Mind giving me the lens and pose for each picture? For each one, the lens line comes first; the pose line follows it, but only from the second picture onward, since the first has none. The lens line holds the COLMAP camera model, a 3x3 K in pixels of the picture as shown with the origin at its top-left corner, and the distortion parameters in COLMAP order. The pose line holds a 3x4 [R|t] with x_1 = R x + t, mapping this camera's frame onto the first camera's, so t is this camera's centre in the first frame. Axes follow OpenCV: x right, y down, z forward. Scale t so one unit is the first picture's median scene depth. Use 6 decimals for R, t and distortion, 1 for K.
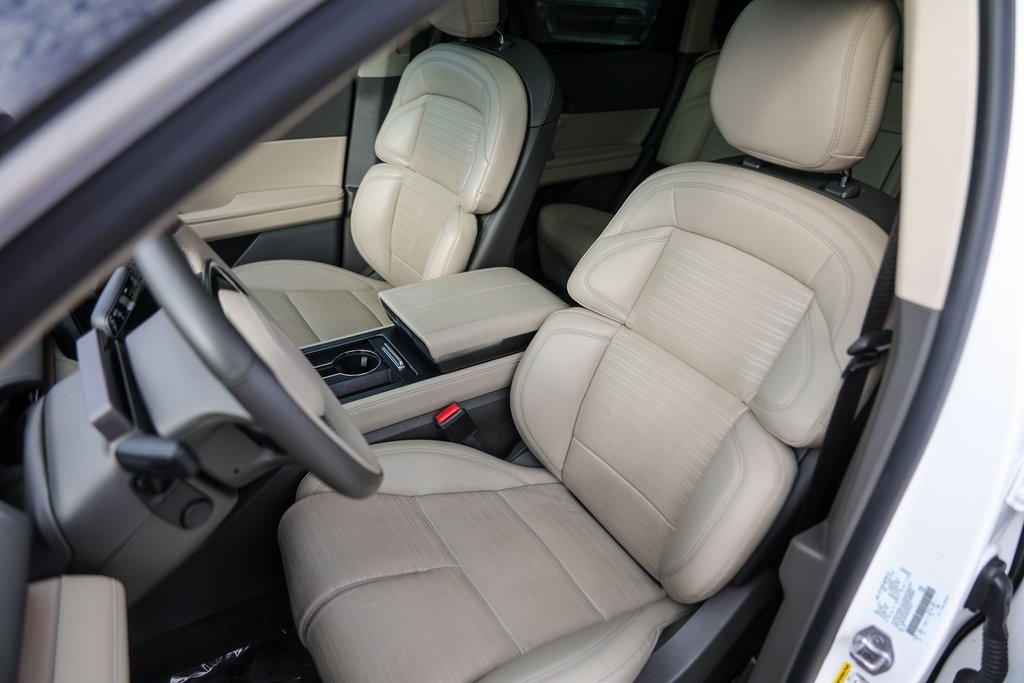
lens RADIAL K [[673.0, 0, 510.2], [0, 673.0, 336.1], [0, 0, 1]] dist [-0.026365, 0.009503]
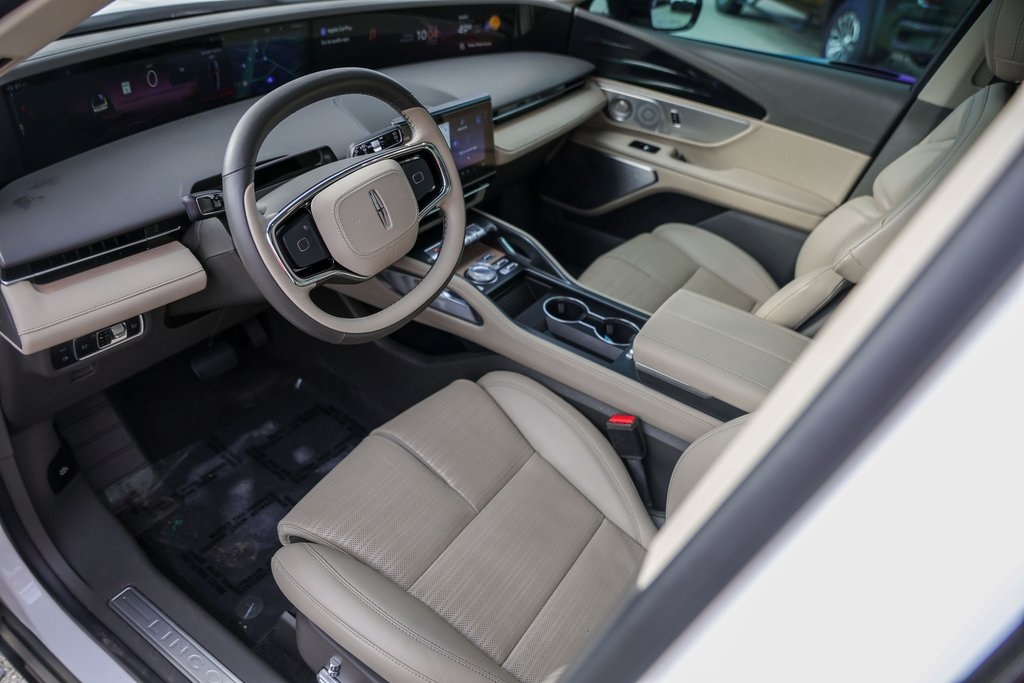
lens RADIAL K [[673.0, 0, 522.7], [0, 673.0, 337.6], [0, 0, 1]] dist [-0.026365, 0.009503]
pose [[0.439953, 0.540424, -0.717205, 0.458770], [-0.528545, 0.801498, 0.279716, -0.167564], [0.726004, 0.256014, 0.638260, 0.258671]]
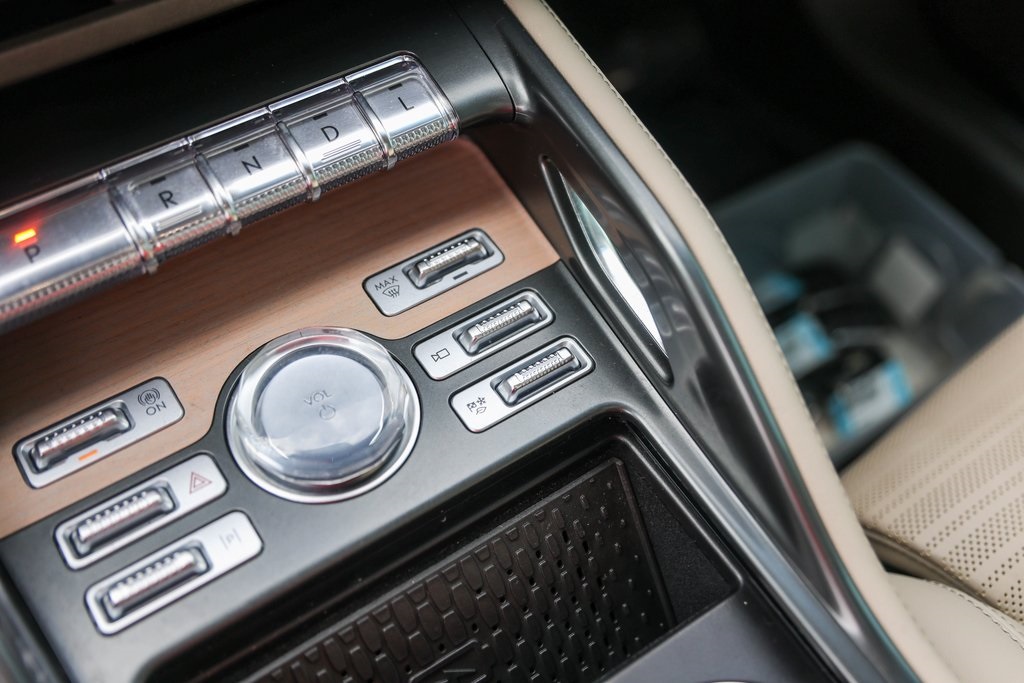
lens RADIAL K [[1110.8, 0, 509.3], [0, 1110.8, 349.1], [0, 0, 1]] dist [-0.009555, 0.000000]
pose [[0.044111, 0.795207, -0.604732, -0.250263], [-0.543341, 0.527063, 0.653442, -0.137495], [0.838353, 0.299752, 0.455317, 0.791118]]
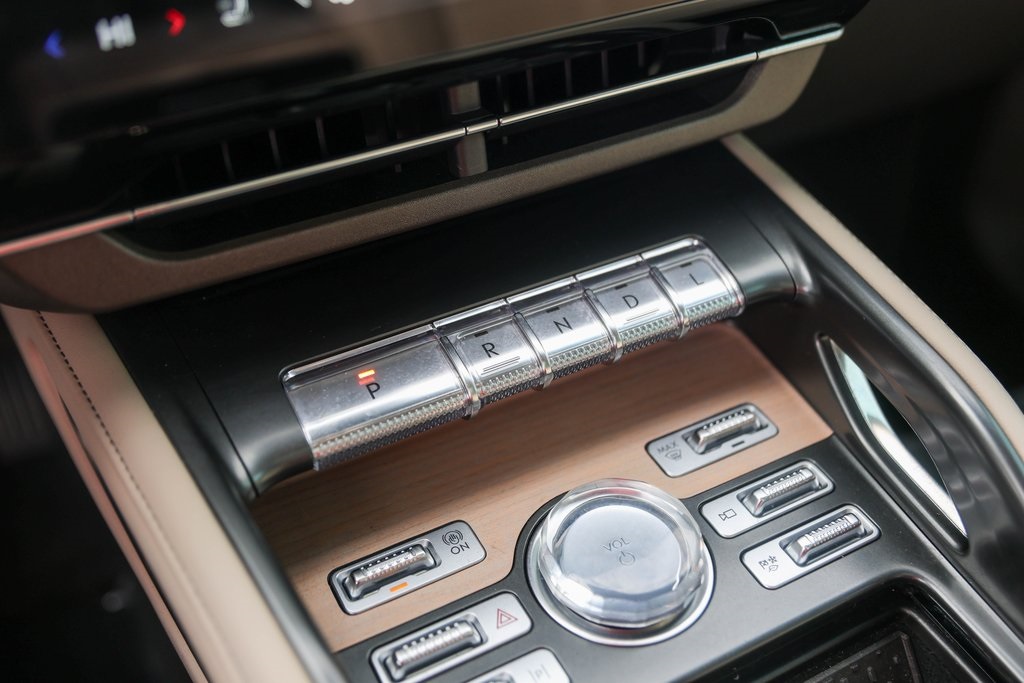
lens RADIAL K [[1110.8, 0, 509.1], [0, 1110.8, 331.4], [0, 0, 1]] dist [-0.009555, 0.000000]
pose [[-0.060086, 0.622558, -0.780263, -0.217545], [-0.503197, 0.656196, 0.562317, -0.105036], [0.862080, 0.426414, 0.273841, 0.752633]]
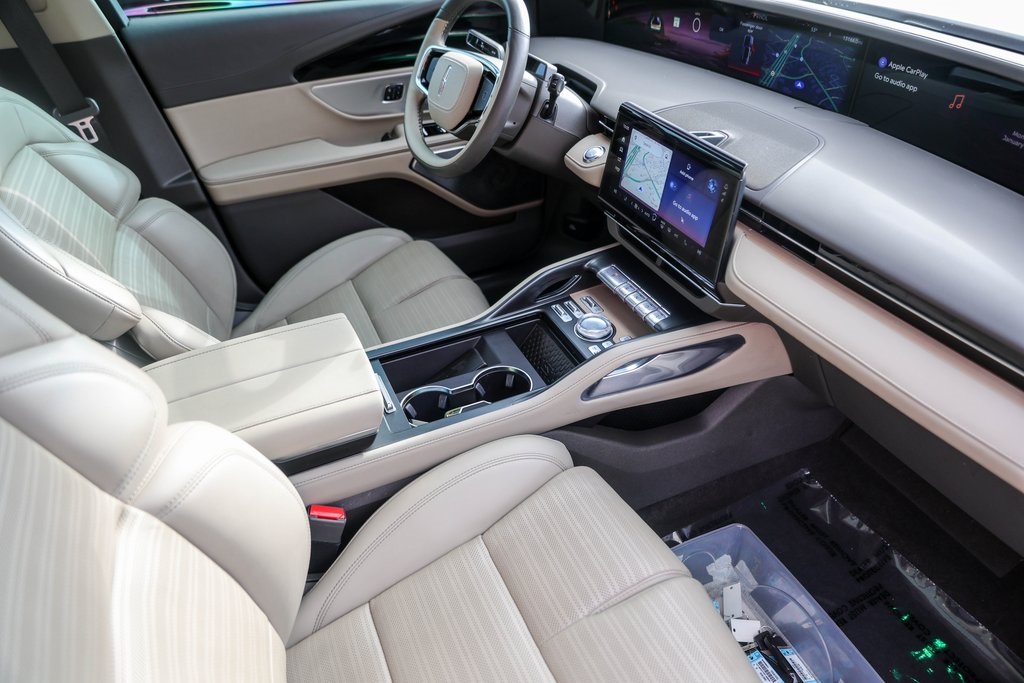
lens RADIAL K [[673.0, 0, 520.2], [0, 673.0, 344.7], [0, 0, 1]] dist [-0.026365, 0.009503]
pose [[-0.992494, -0.079376, 0.093035, -0.407701], [0.054520, 0.393781, 0.917586, -0.717915], [-0.109470, 0.915771, -0.386497, 1.263442]]
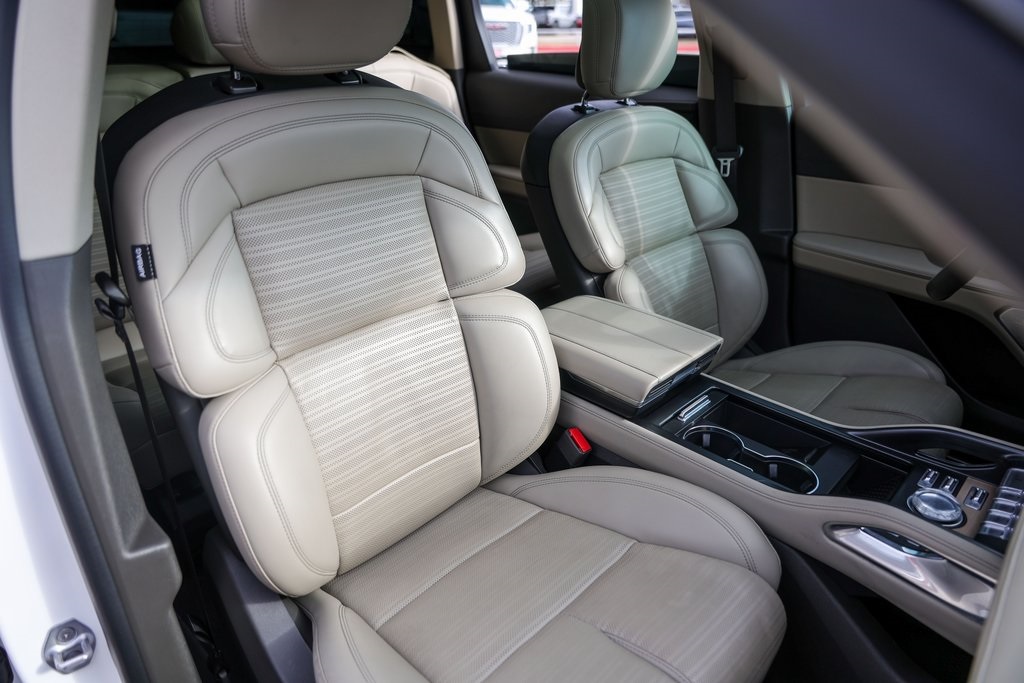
lens RADIAL K [[673.0, 0, 514.7], [0, 673.0, 338.5], [0, 0, 1]] dist [-0.026365, 0.009503]
pose [[-0.264166, -0.458165, 0.848706, -0.827095], [0.456326, 0.715868, 0.528488, -0.607217], [-0.849696, 0.526895, 0.019965, 1.156485]]
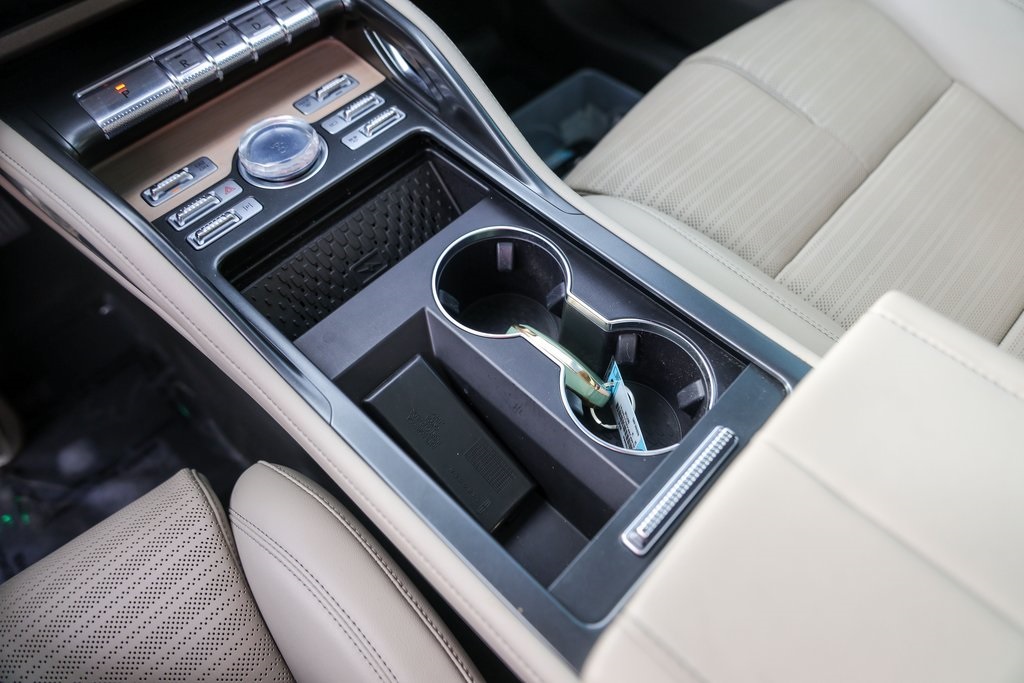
lens RADIAL K [[673.0, 0, 509.3], [0, 673.0, 334.0], [0, 0, 1]] dist [-0.026365, 0.009503]
pose [[0.246120, 0.794631, -0.554965, -0.090090], [-0.454628, 0.600329, 0.657965, -0.157957], [0.856001, 0.090364, 0.509015, 0.815115]]
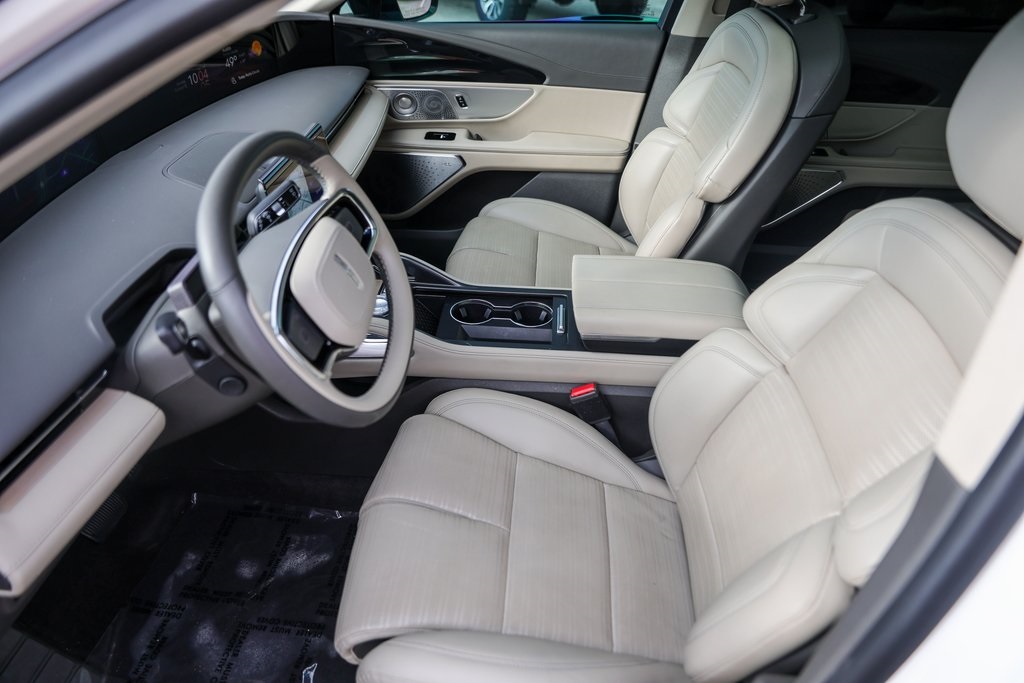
lens RADIAL K [[673.0, 0, 516.4], [0, 673.0, 336.9], [0, 0, 1]] dist [-0.026365, 0.009503]
pose [[0.818956, 0.319874, -0.476437, 0.272630], [-0.281693, 0.947409, 0.151872, -0.082623], [0.499961, 0.009832, 0.865992, 0.086565]]
